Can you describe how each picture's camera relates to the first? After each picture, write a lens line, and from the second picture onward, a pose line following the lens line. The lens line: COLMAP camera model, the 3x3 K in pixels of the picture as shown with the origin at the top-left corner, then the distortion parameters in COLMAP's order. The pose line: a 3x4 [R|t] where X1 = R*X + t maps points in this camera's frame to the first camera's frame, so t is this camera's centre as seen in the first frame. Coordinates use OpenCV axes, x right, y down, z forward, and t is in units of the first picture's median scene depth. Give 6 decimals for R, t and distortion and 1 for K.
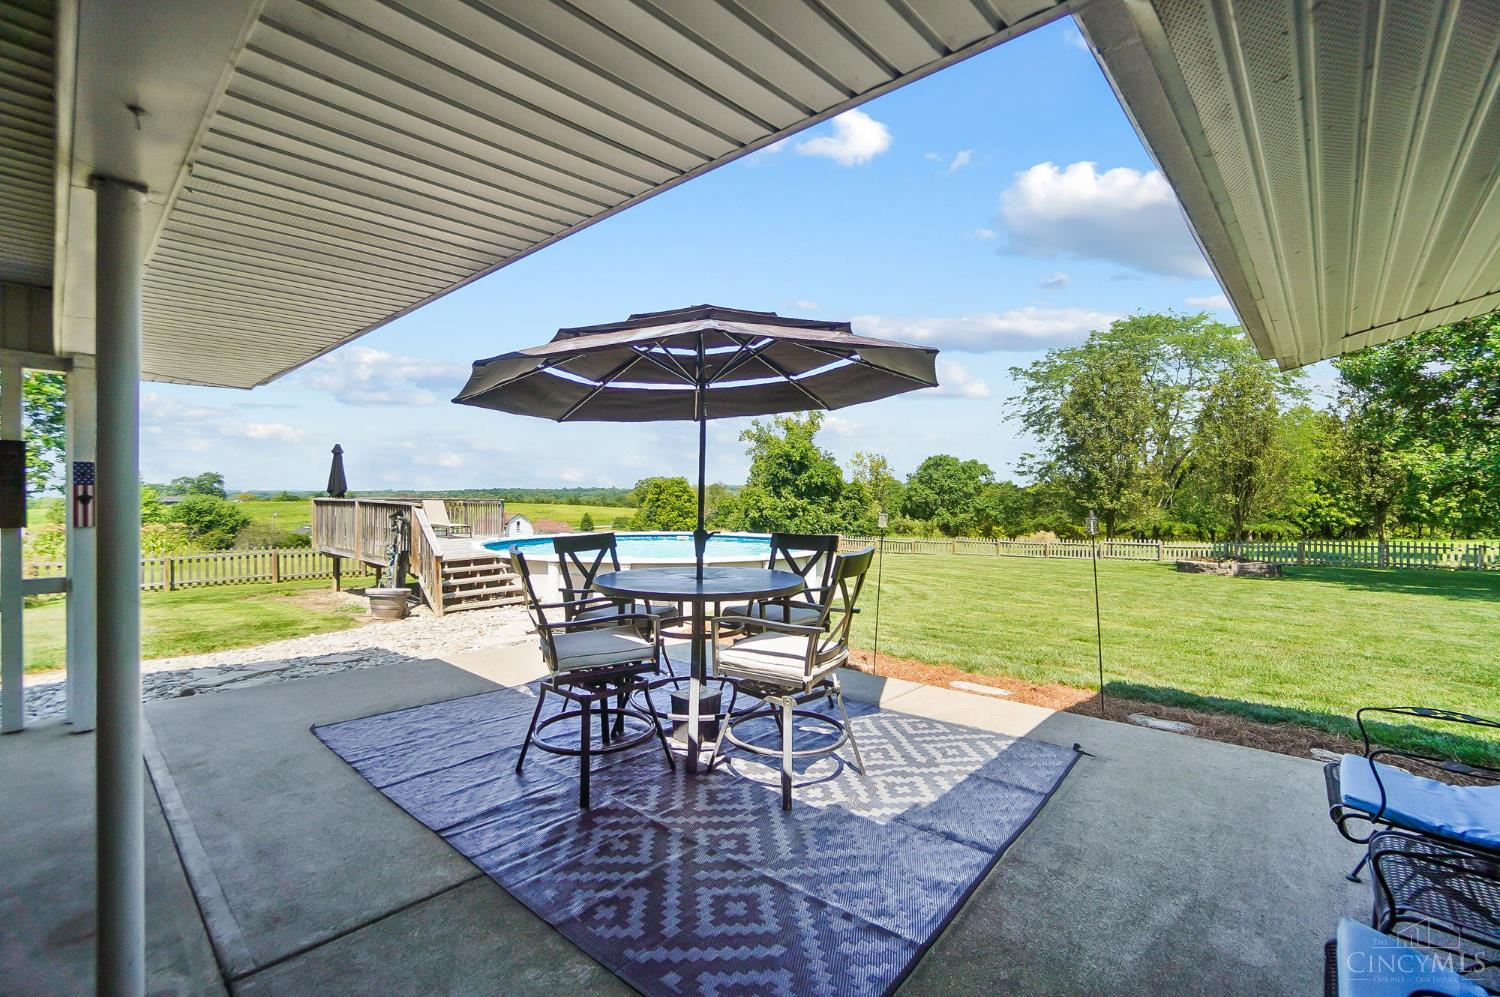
lens RADIAL K [[662.3, 0, 755.6], [0, 662.3, 500.5], [0, 0, 1]] dist [-0.000817, -0.000012]
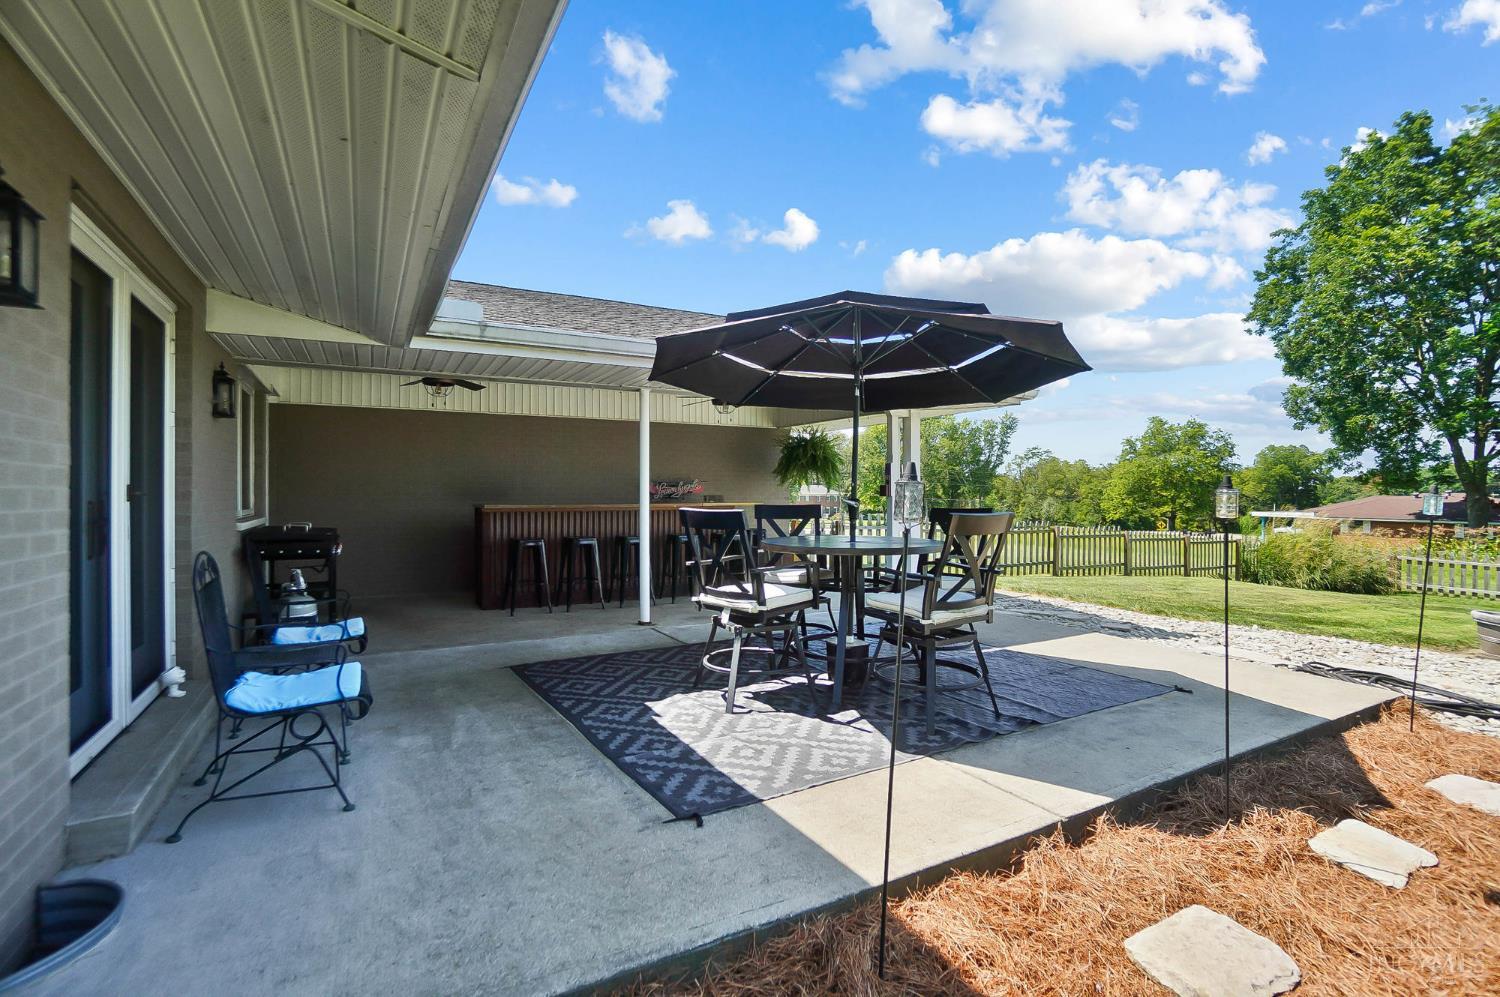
lens RADIAL K [[662.3, 0, 755.6], [0, 662.3, 500.5], [0, 0, 1]] dist [-0.000817, -0.000012]
pose [[-0.320687, -0.011123, -0.947120, 1.099850], [-0.006493, 0.999933, -0.009544, 0.058273], [0.947163, 0.003089, -0.320738, 1.271777]]
